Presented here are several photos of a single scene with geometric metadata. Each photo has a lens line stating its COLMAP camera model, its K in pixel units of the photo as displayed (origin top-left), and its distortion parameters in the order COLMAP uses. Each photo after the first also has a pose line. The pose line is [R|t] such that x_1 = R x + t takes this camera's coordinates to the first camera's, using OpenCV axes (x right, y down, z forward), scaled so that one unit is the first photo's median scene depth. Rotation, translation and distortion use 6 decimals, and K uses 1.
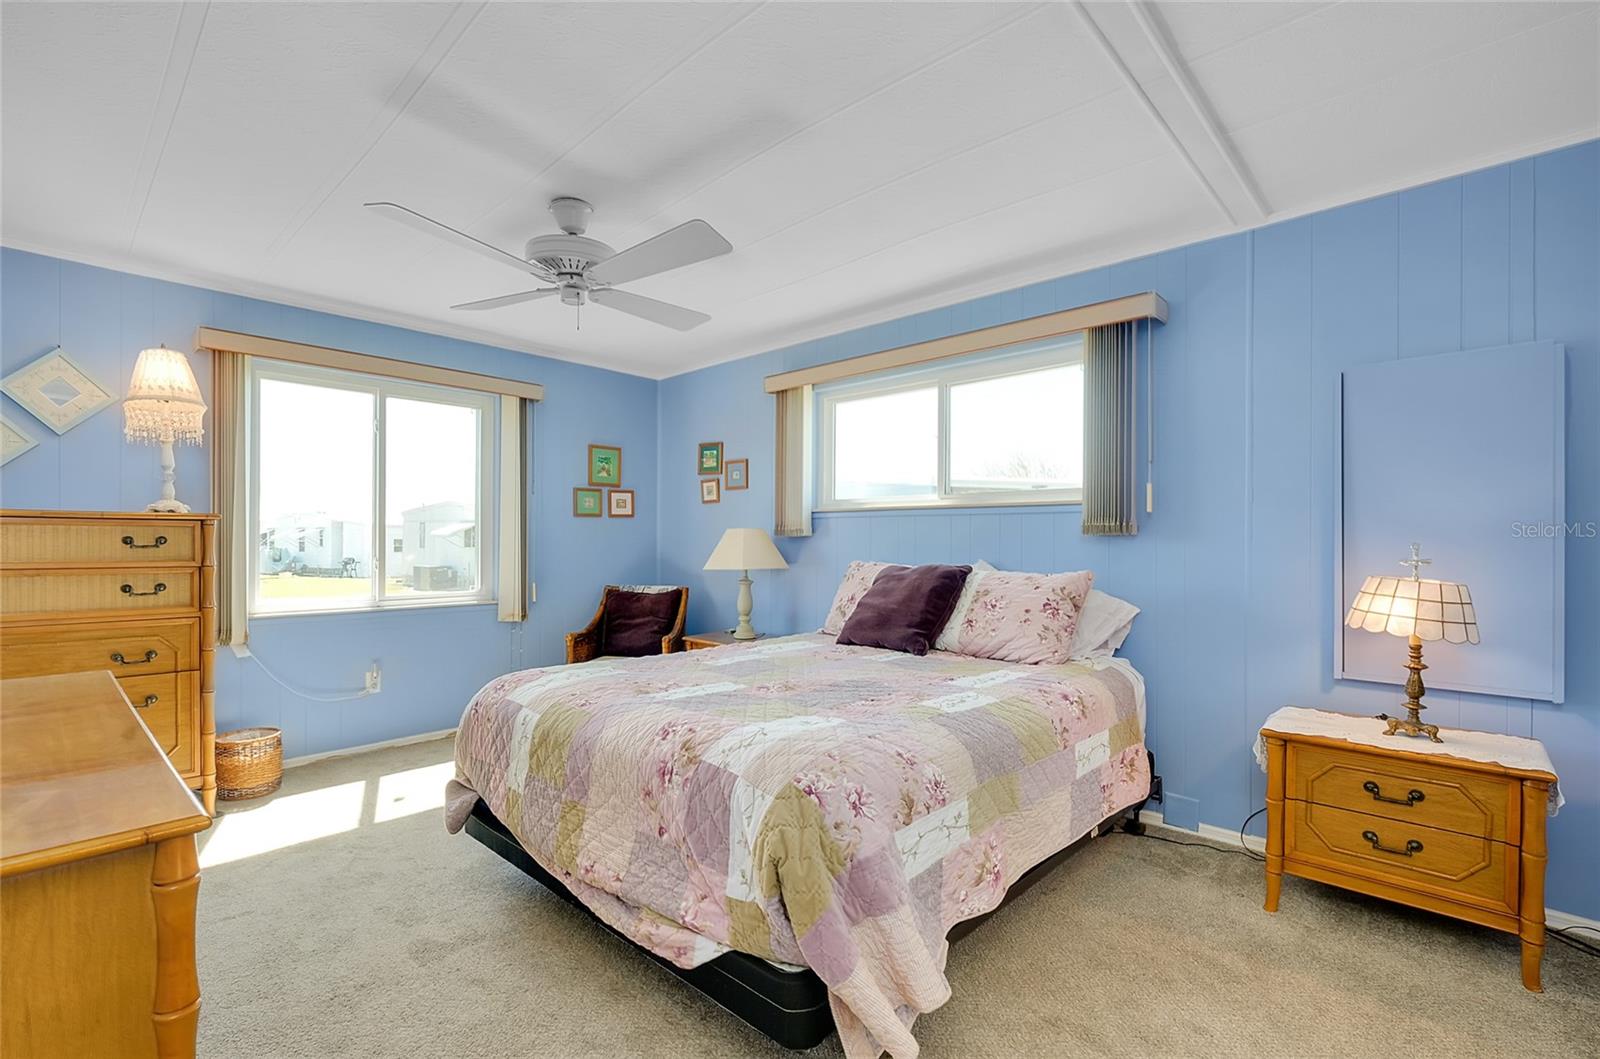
lens RADIAL K [[710.5, 0, 799.4], [0, 710.5, 539.4], [0, 0, 1]] dist [-0.001605, 0.000181]
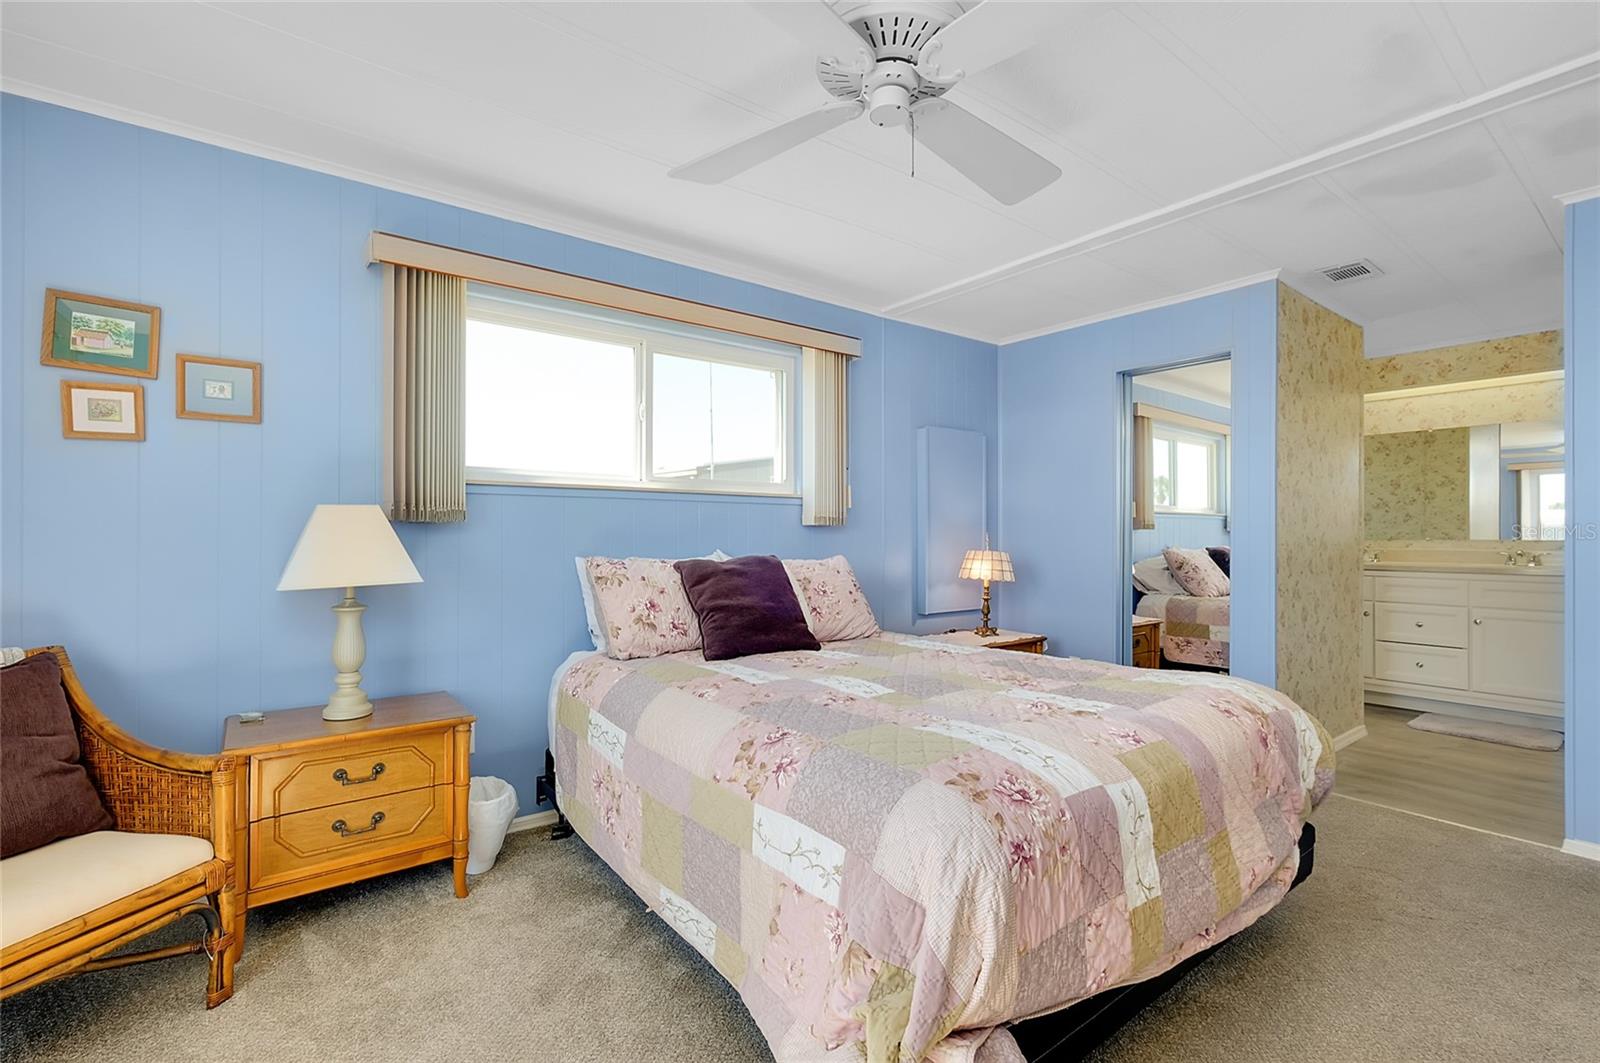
lens RADIAL K [[741.0, 0, 819.7], [0, 741.0, 533.7], [0, 0, 1]] dist [-0.000495, 0.000427]
pose [[0.145169, 0.003104, 0.989402, -0.842426], [0.001777, 0.999993, -0.003398, 0.011768], [-0.989405, 0.002251, 0.145162, 0.868995]]
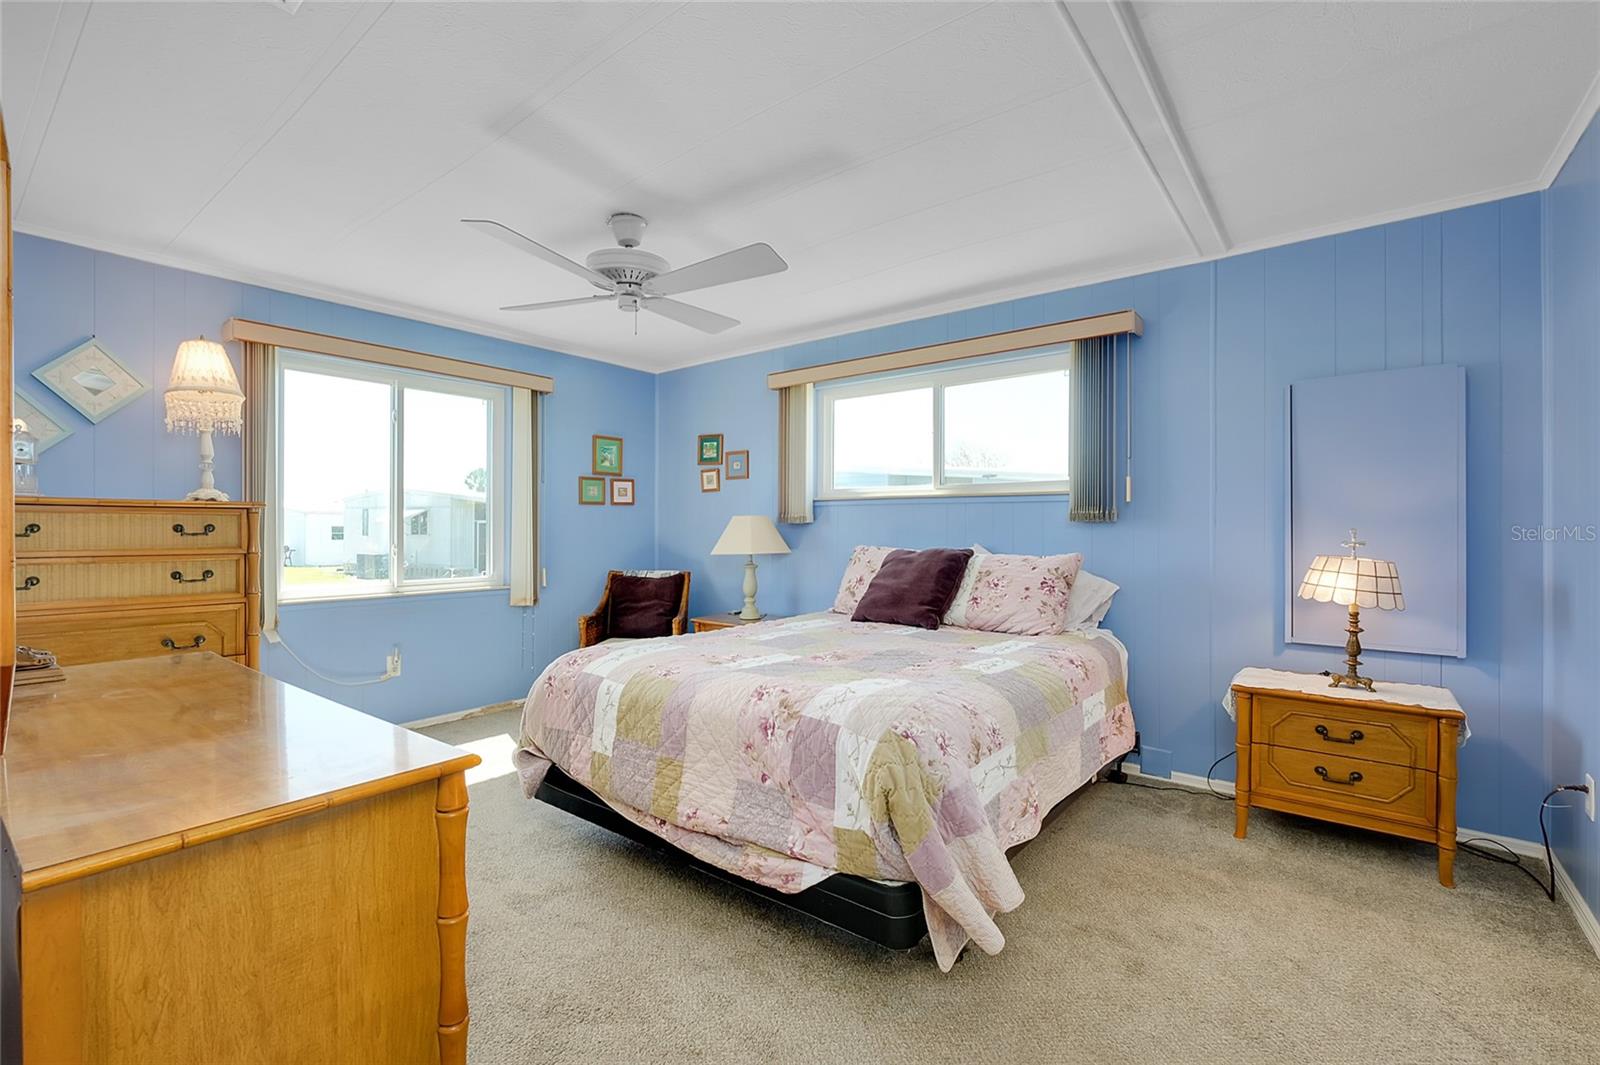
lens RADIAL K [[702.2, 0, 804.4], [0, 702.2, 524.0], [0, 0, 1]] dist [-0.001780, 0.000103]
pose [[0.996127, -0.001550, 0.087911, -0.131509], [0.001799, 0.999995, -0.002755, -0.000382], [-0.087906, 0.002902, 0.996125, -0.085449]]
